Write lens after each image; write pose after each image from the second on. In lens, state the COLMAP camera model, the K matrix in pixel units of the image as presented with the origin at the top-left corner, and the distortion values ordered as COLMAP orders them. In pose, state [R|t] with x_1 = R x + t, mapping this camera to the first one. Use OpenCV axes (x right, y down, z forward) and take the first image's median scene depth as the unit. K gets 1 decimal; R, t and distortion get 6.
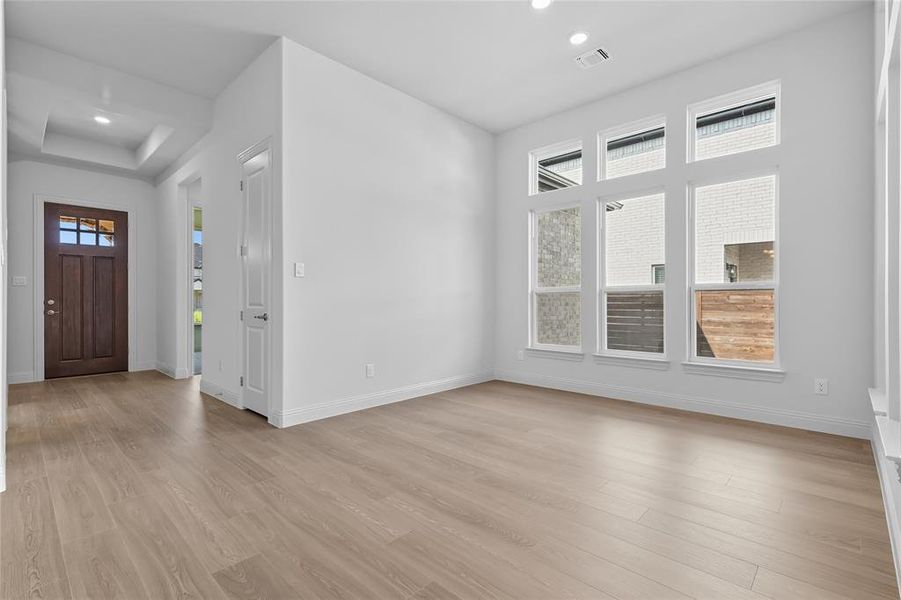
lens RADIAL K [[417.1, 0, 453.5], [0, 417.1, 299.3], [0, 0, 1]] dist [0.006025, -0.001690]
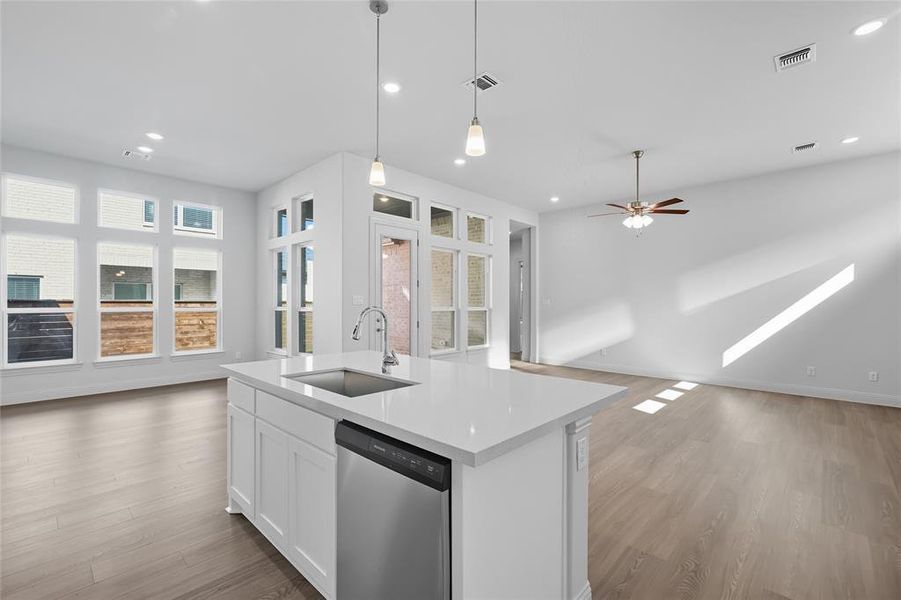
lens RADIAL K [[393.4, 0, 451.3], [0, 393.4, 301.9], [0, 0, 1]] dist [0.001787, 0.001503]
pose [[0.006699, 0.001366, 0.999977, -0.756772], [-0.007578, 0.999970, -0.001315, -0.050619], [-0.999949, -0.007569, 0.006709, -0.086137]]
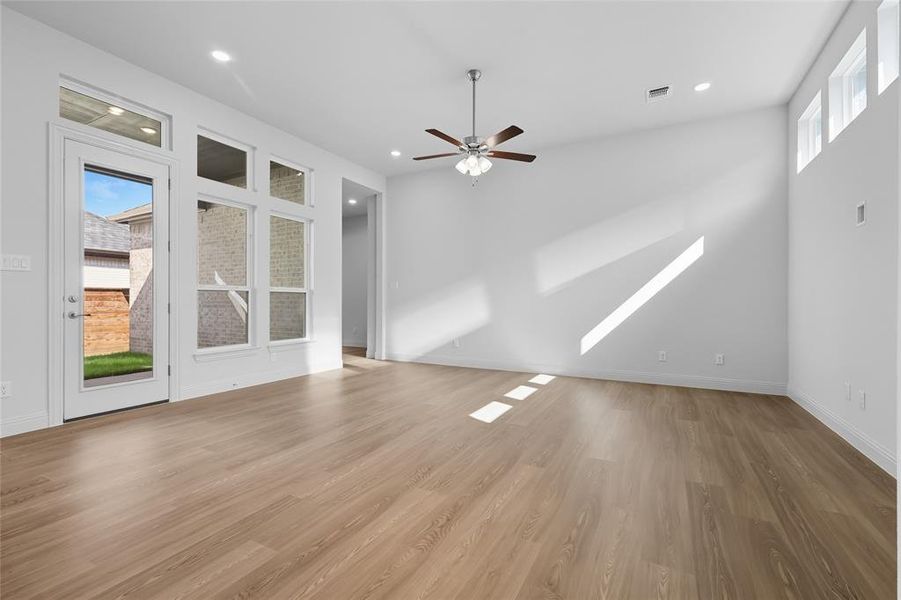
lens RADIAL K [[393.4, 0, 452.2], [0, 393.4, 302.1], [0, 0, 1]] dist [0.001787, 0.001503]
pose [[-0.251252, -0.002914, 0.967917, -0.477252], [-0.005941, 0.999981, 0.001468, -0.001558], [-0.967904, -0.005382, -0.251264, -0.318029]]
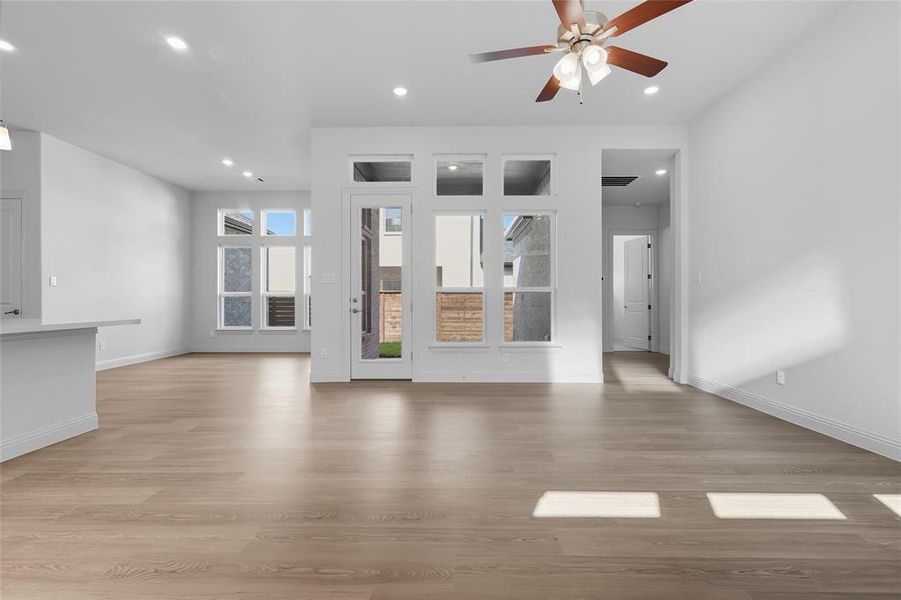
lens RADIAL K [[393.4, 0, 452.7], [0, 393.4, 300.9], [0, 0, 1]] dist [0.001787, 0.001503]
pose [[0.739985, -0.001618, 0.672621, -0.175671], [-0.002298, 0.999985, 0.004934, -0.004753], [-0.672619, -0.005196, 0.739970, -0.755788]]
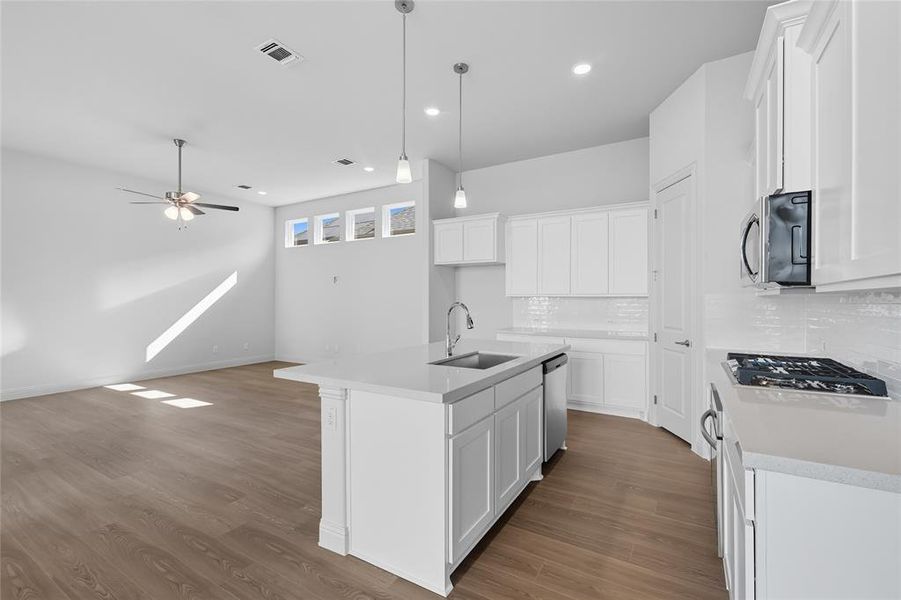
lens RADIAL K [[393.4, 0, 454.9], [0, 393.4, 297.5], [0, 0, 1]] dist [0.001787, 0.001503]
pose [[-0.975657, -0.000462, -0.219302, -0.217711], [0.001161, 0.999973, -0.007275, -0.048609], [0.219300, -0.007353, -0.975630, 0.508104]]
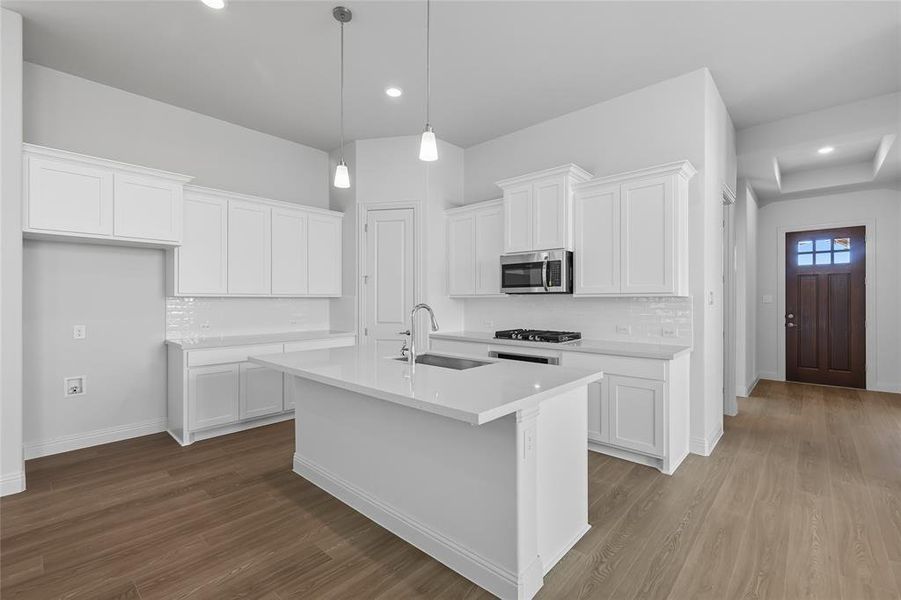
lens RADIAL K [[393.4, 0, 451.8], [0, 393.4, 299.3], [0, 0, 1]] dist [0.001787, 0.001503]
pose [[0.016315, 0.001230, -0.999866, 0.147985], [0.005056, 0.999986, 0.001313, -0.050978], [0.999854, -0.005077, 0.016308, 0.025403]]
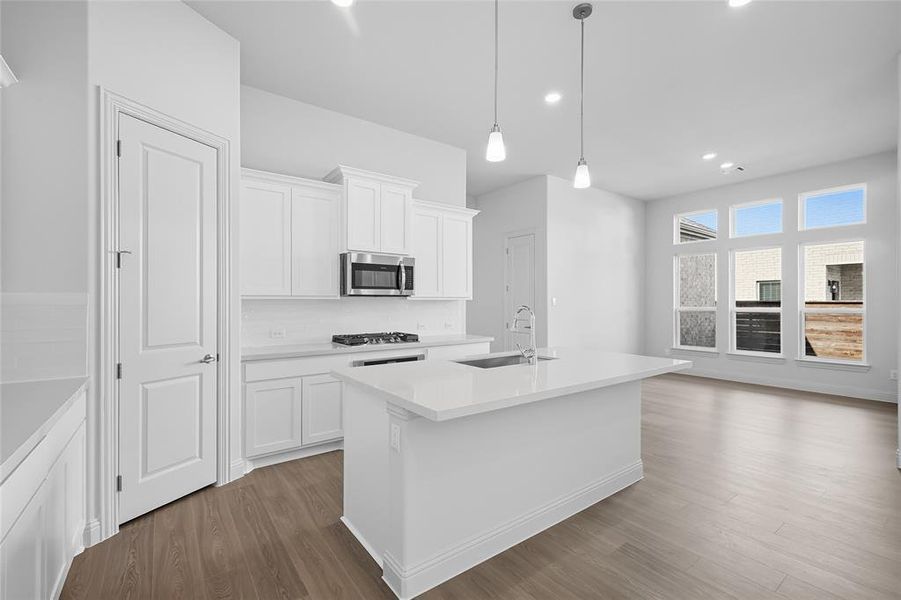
lens RADIAL K [[393.4, 0, 454.2], [0, 393.4, 301.5], [0, 0, 1]] dist [0.001787, 0.001503]
pose [[0.983583, 0.000270, -0.180458, -0.333697], [0.000193, 0.999997, 0.002551, -0.051453], [0.180458, -0.002544, 0.983579, -0.515180]]
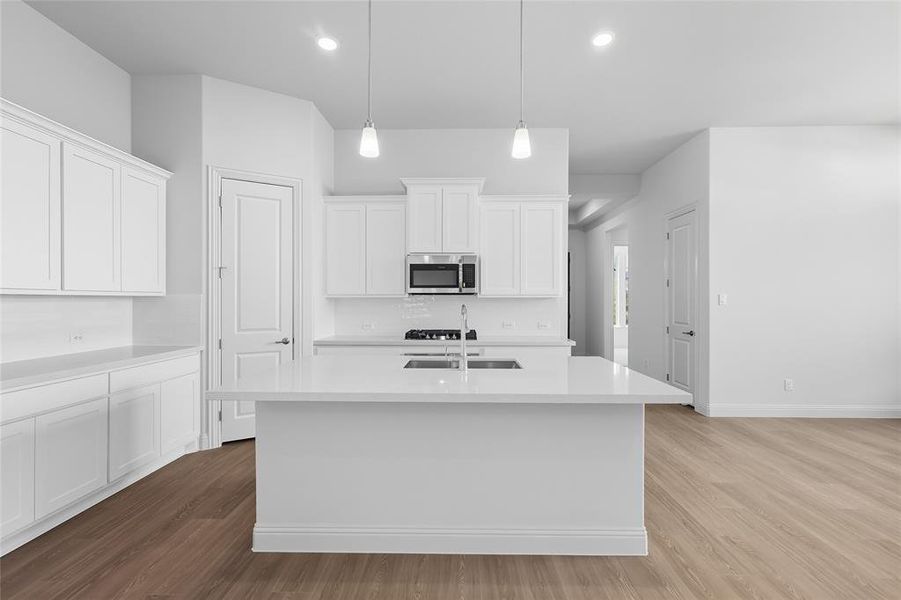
lens RADIAL K [[393.4, 0, 452.0], [0, 393.4, 300.7], [0, 0, 1]] dist [0.001787, 0.001503]
pose [[0.668273, 0.003102, -0.743909, -0.011336], [0.001892, 0.999981, 0.005870, -0.051599], [0.743913, -0.005330, 0.668255, -0.314027]]
